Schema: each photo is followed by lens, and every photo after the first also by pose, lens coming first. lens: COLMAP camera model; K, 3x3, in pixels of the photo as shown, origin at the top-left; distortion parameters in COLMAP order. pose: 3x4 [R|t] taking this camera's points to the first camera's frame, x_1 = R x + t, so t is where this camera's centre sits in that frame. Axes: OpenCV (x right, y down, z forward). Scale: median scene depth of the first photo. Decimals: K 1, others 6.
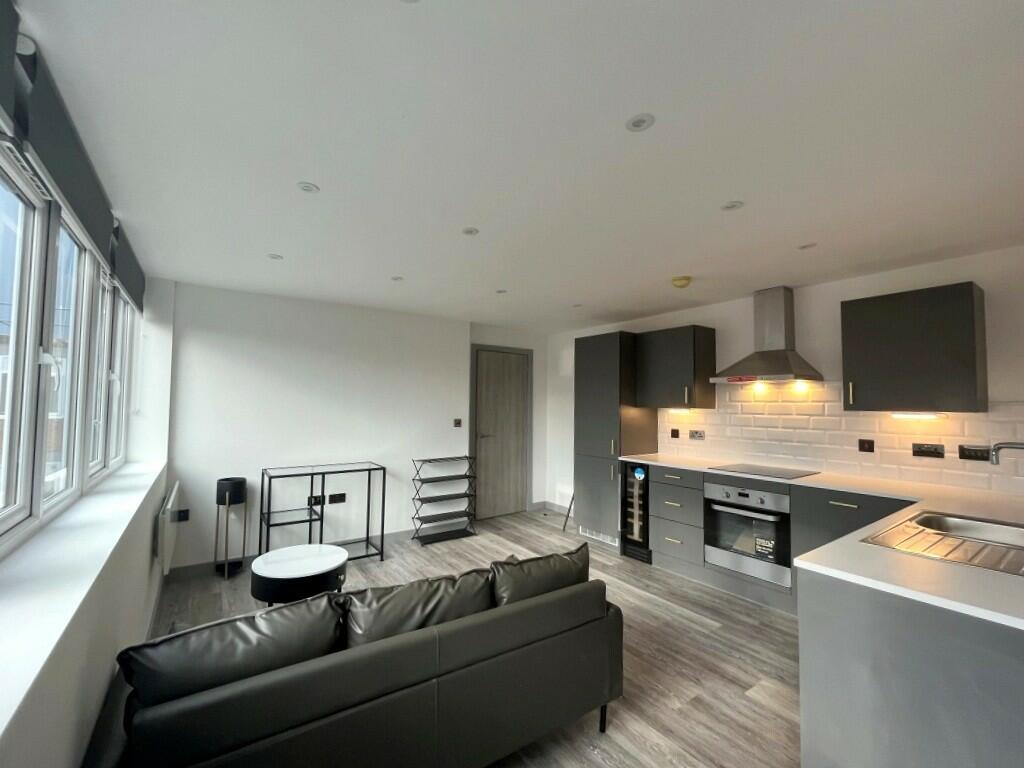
lens RADIAL K [[412.7, 0, 515.9], [0, 412.7, 385.6], [0, 0, 1]] dist [0.001638, 0.000183]
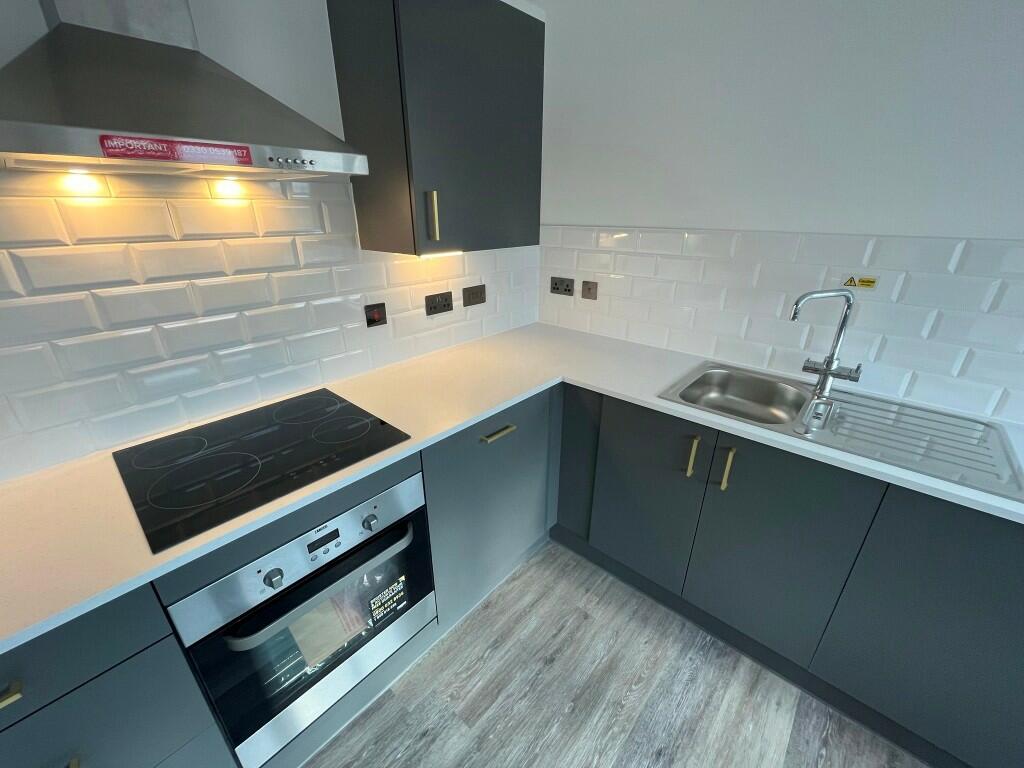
lens RADIAL K [[412.7, 0, 514.7], [0, 412.7, 383.9], [0, 0, 1]] dist [0.001638, 0.000183]
pose [[-0.214392, -0.394273, 0.893636, 0.271199], [-0.048566, 0.918081, 0.393407, 0.002149], [-0.975540, 0.040943, -0.215978, 0.946206]]
